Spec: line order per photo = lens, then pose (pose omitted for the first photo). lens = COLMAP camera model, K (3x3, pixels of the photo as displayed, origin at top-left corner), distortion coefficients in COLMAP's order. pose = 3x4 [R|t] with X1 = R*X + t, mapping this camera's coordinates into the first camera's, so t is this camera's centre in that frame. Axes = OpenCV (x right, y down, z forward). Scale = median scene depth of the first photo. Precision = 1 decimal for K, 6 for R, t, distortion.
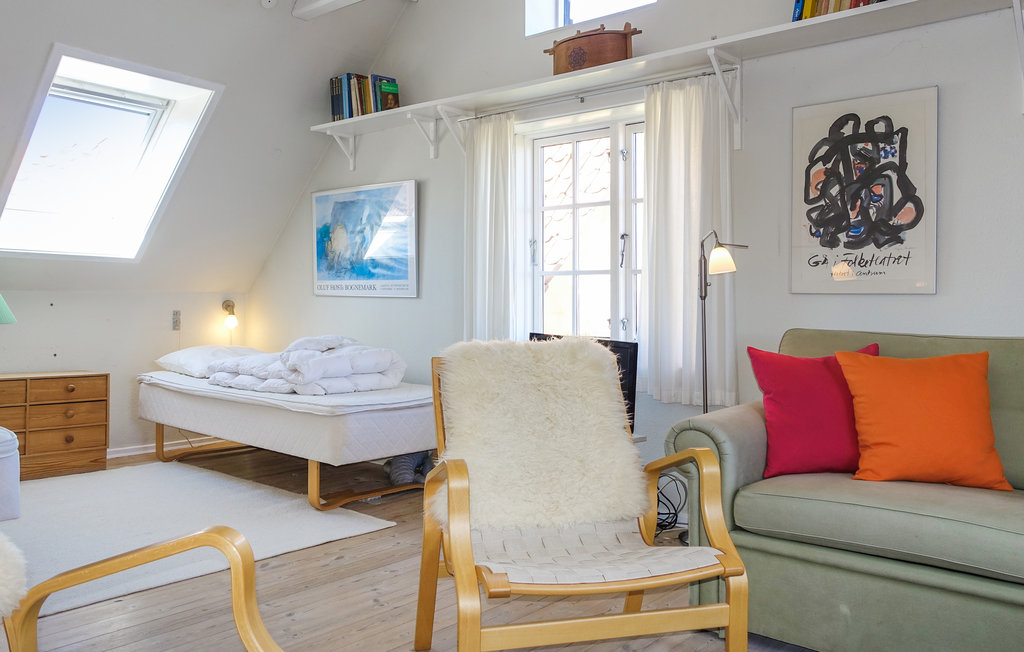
lens RADIAL K [[848.5, 0, 509.6], [0, 848.5, 293.9], [0, 0, 1]] dist [0.005350, 0.001586]
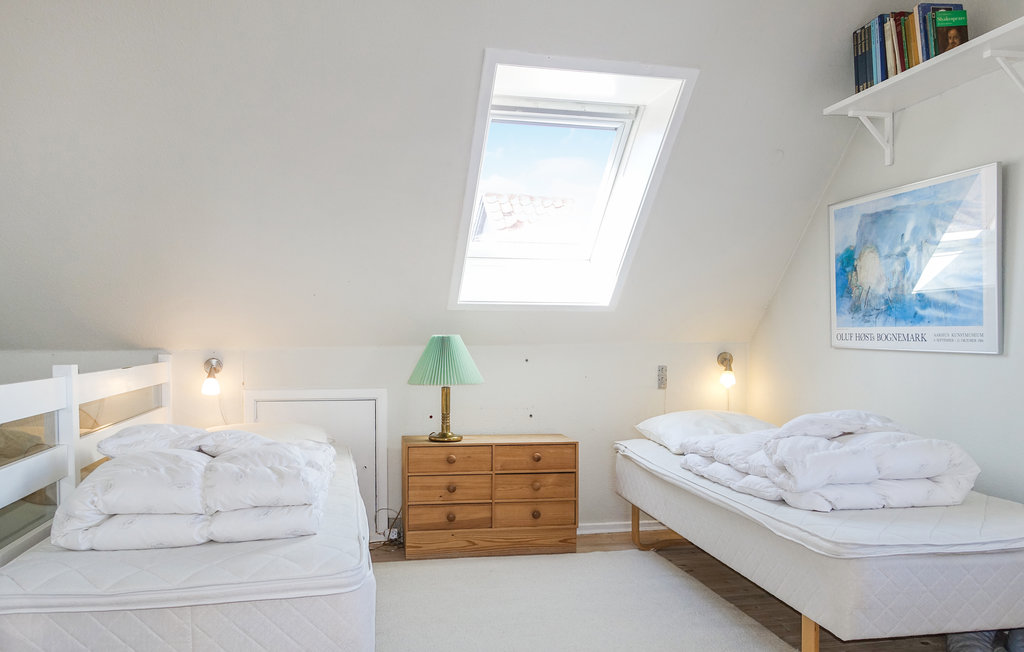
lens RADIAL K [[772.1, 0, 514.4], [0, 772.1, 365.2], [0, 0, 1]] dist [-0.002057, 0.000798]
pose [[0.787831, 0.013737, -0.615738, -0.041651], [0.016992, 0.998886, 0.044026, -0.018703], [0.615657, -0.045147, 0.786720, 0.344669]]
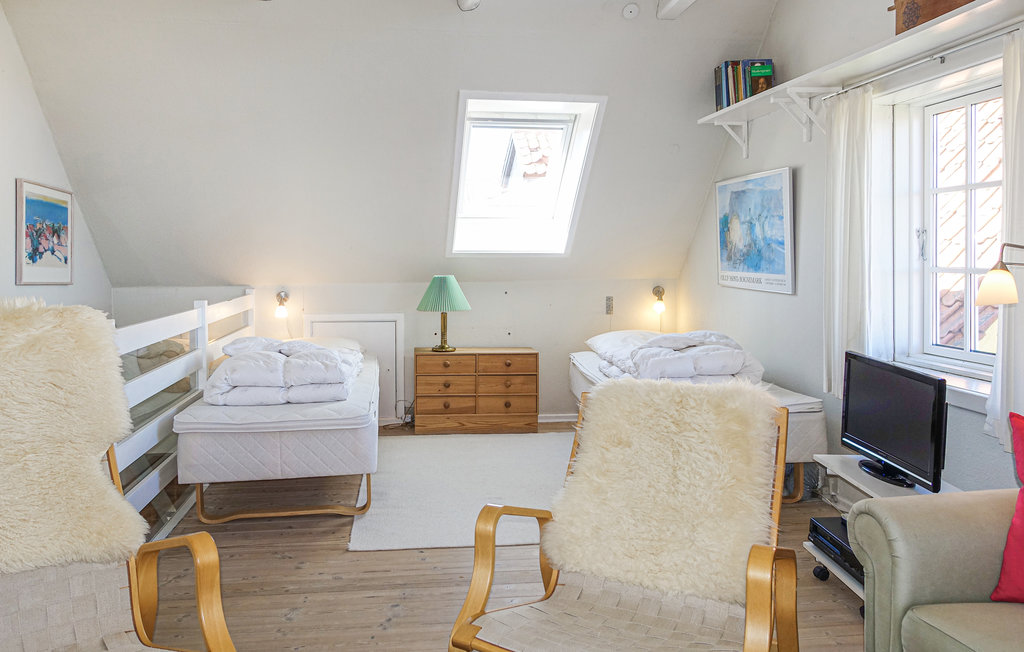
lens RADIAL K [[838.0, 0, 494.3], [0, 838.0, 274.4], [0, 0, 1]] dist [0.004185, -0.002178]
pose [[0.718011, 0.008418, -0.695981, 0.294198], [0.022345, 0.999133, 0.035137, -0.057086], [0.695673, -0.040780, 0.717200, 0.120174]]
